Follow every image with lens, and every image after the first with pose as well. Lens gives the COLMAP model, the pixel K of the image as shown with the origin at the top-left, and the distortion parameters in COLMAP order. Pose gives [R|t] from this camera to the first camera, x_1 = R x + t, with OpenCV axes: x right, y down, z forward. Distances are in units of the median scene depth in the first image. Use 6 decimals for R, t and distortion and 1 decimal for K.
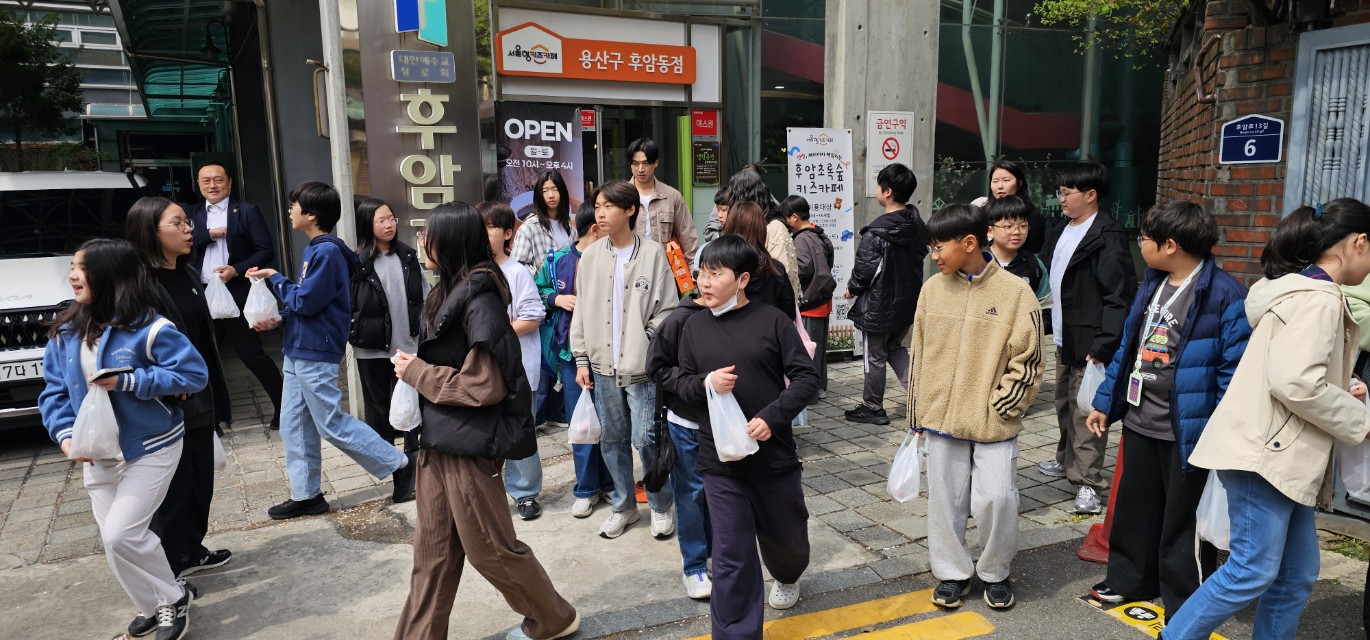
lens RADIAL K [[927.9, 0, 685.0], [0, 927.9, 320.0], [0, 0, 1]] dist [0.094442, -0.104766]
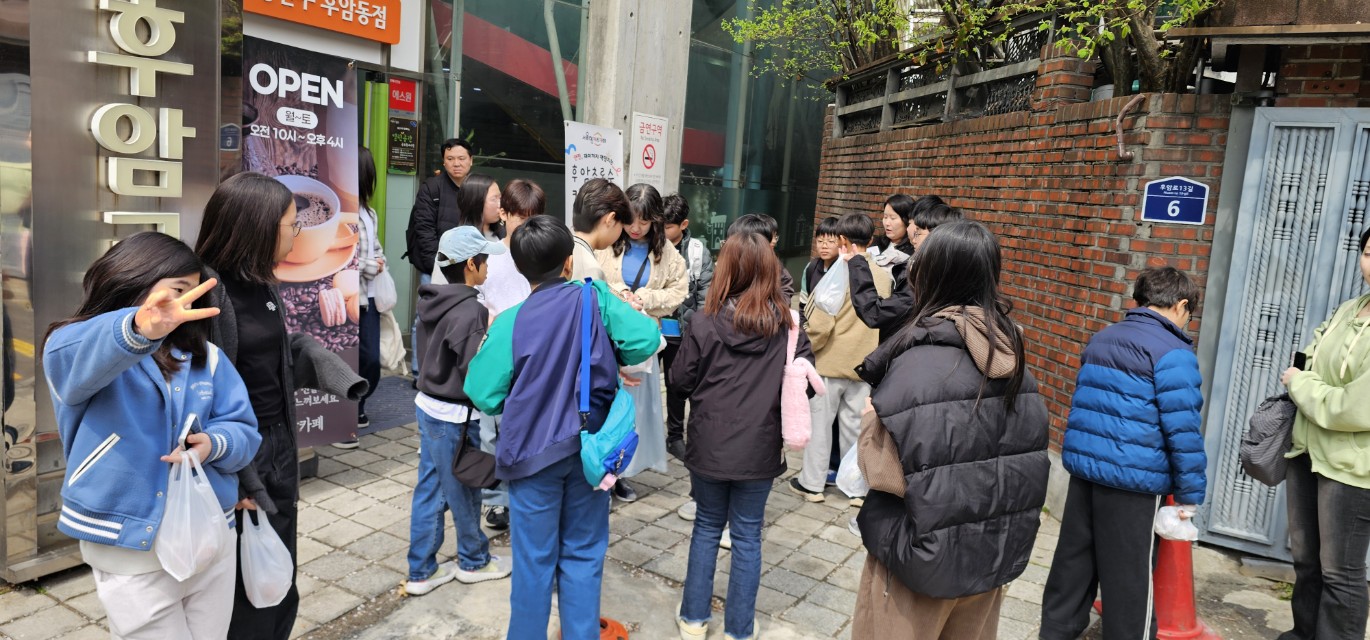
lens RADIAL K [[927.9, 0, 685.0], [0, 927.9, 320.0], [0, 0, 1]] dist [0.094442, -0.104766]
pose [[0.851038, 0.003248, 0.525094, -0.281966], [-0.009992, 0.999900, 0.010009, -0.044672], [-0.525009, -0.013764, 0.850985, 0.276464]]
